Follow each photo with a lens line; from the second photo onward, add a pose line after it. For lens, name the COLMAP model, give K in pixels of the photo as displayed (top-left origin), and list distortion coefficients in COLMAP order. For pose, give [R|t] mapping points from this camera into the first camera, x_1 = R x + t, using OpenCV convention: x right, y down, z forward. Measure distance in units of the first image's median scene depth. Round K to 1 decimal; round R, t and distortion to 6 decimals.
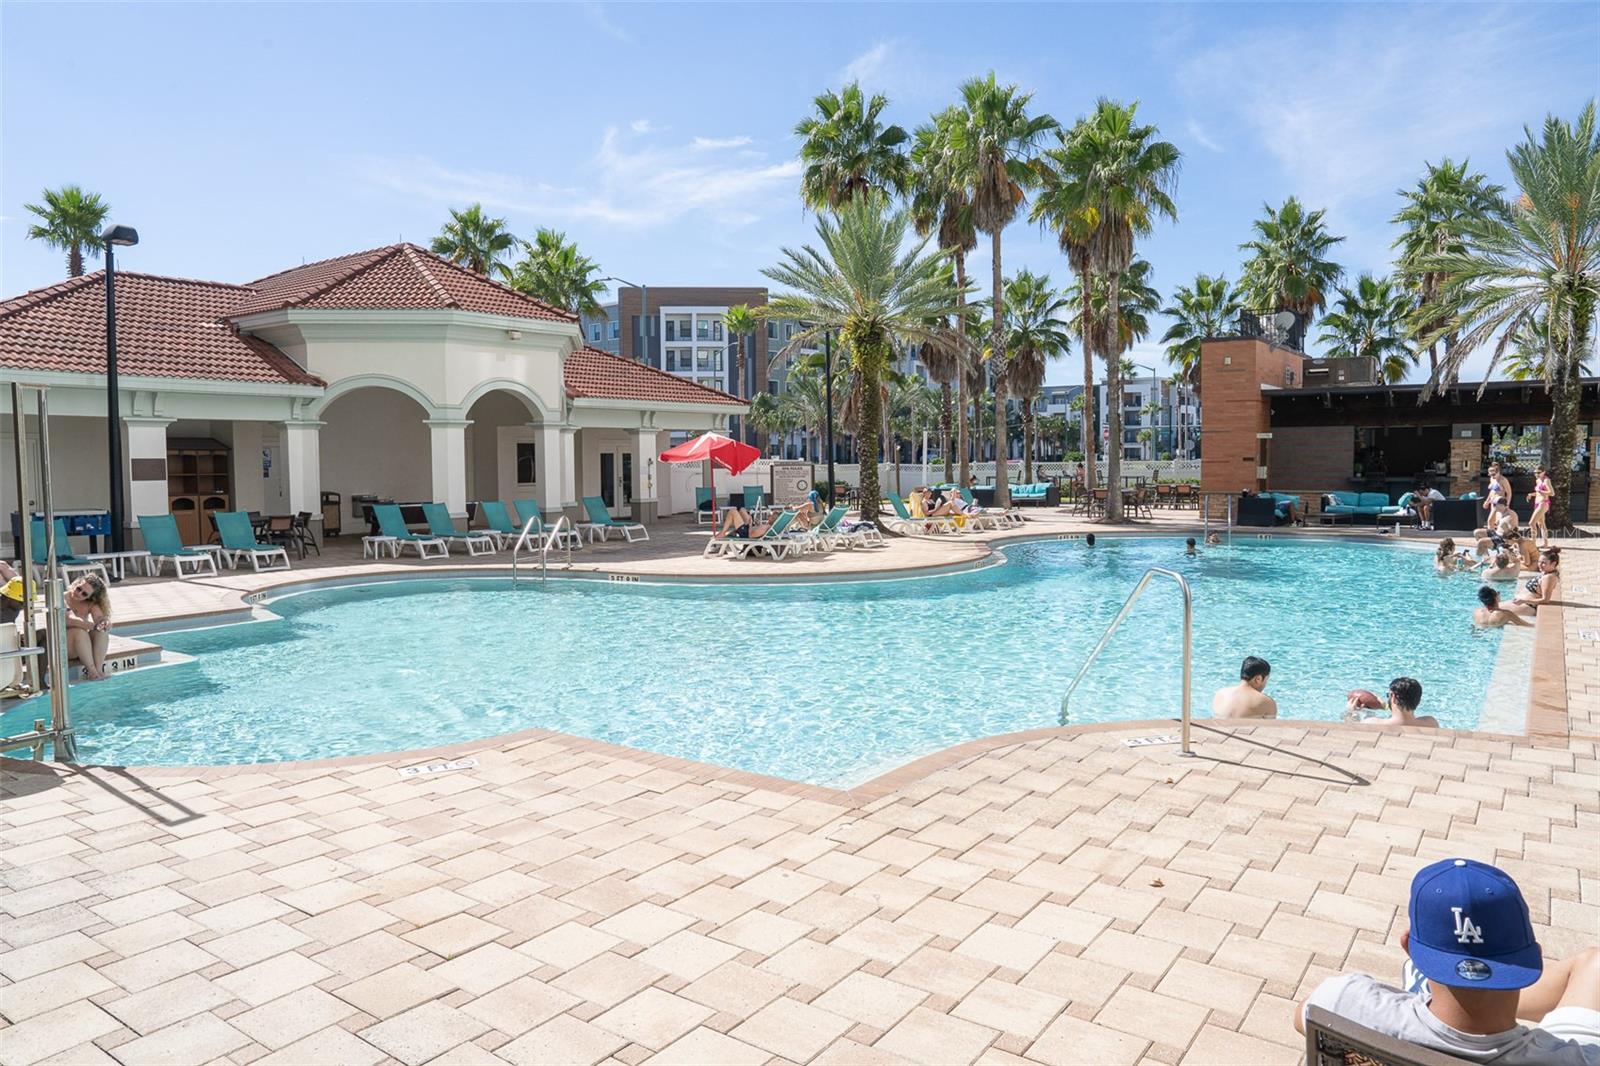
lens RADIAL K [[1087.5, 0, 795.4], [0, 1087.5, 532.7], [0, 0, 1]] dist [-0.076126, 0.051764]
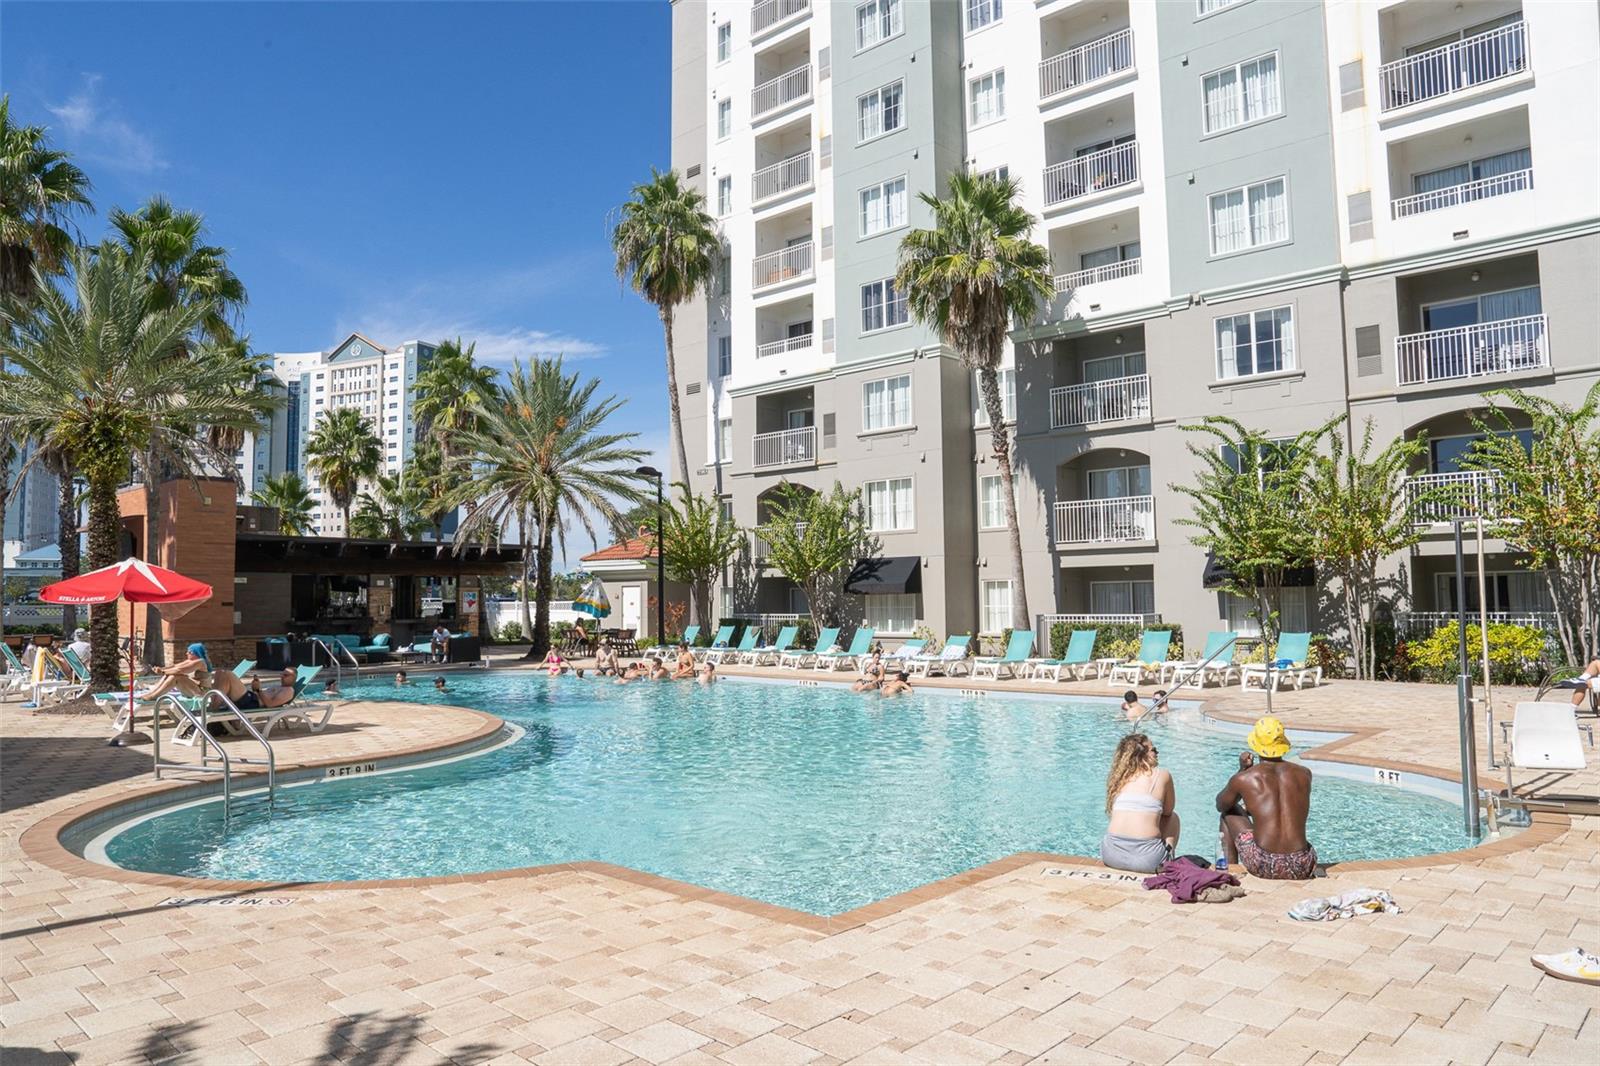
lens RADIAL K [[1087.5, 0, 800.8], [0, 1087.5, 539.9], [0, 0, 1]] dist [-0.076126, 0.051764]
pose [[0.142493, 0.063714, 0.987743, -0.457115], [0.071689, 0.994641, -0.074501, -0.017545], [-0.987196, 0.081426, 0.137162, 0.357024]]
